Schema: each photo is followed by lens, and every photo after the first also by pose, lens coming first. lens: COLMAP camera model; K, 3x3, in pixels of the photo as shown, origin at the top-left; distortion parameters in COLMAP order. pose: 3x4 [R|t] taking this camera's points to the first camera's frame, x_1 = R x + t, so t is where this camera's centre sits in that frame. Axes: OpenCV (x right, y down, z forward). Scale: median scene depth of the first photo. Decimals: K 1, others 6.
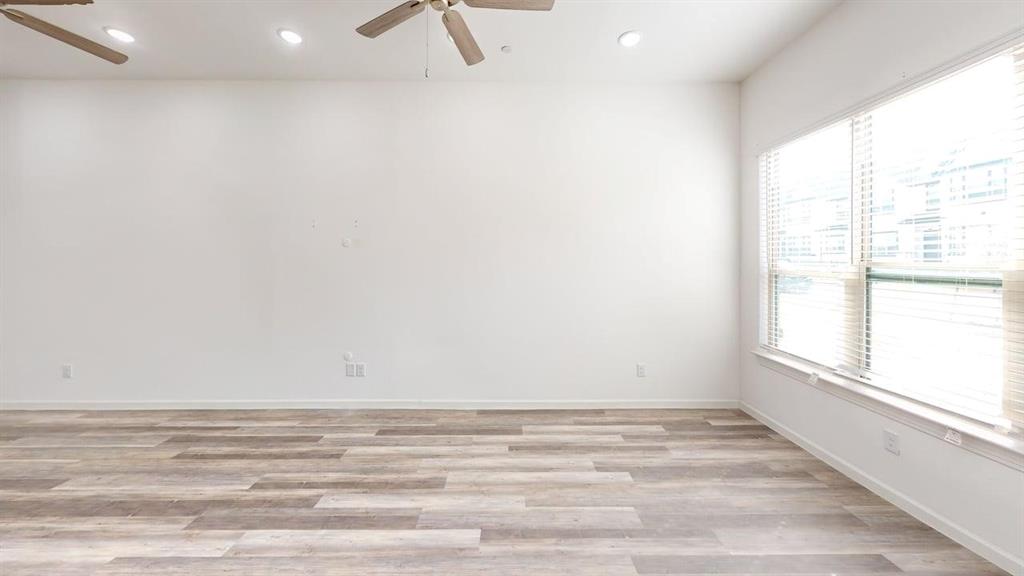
lens RADIAL K [[373.6, 0, 509.6], [0, 373.6, 270.3], [0, 0, 1]] dist [0.000199, -0.000073]
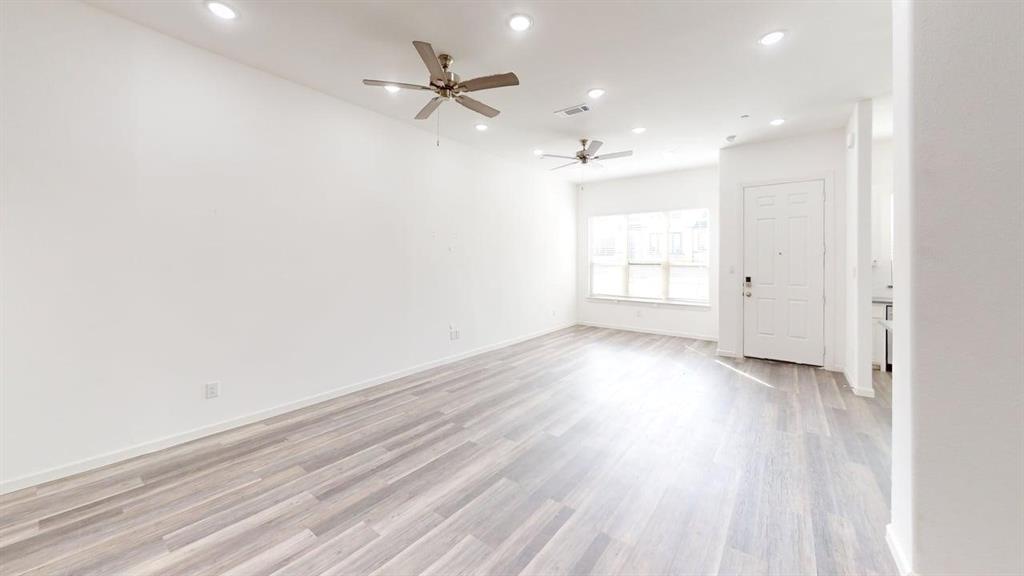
lens RADIAL K [[373.6, 0, 509.6], [0, 373.6, 270.3], [0, 0, 1]] dist [0.000199, -0.000073]
pose [[0.610154, -0.024878, 0.791892, -1.609685], [0.037754, 0.999284, 0.002304, 0.017569], [-0.791383, 0.028491, 0.610656, -0.094921]]
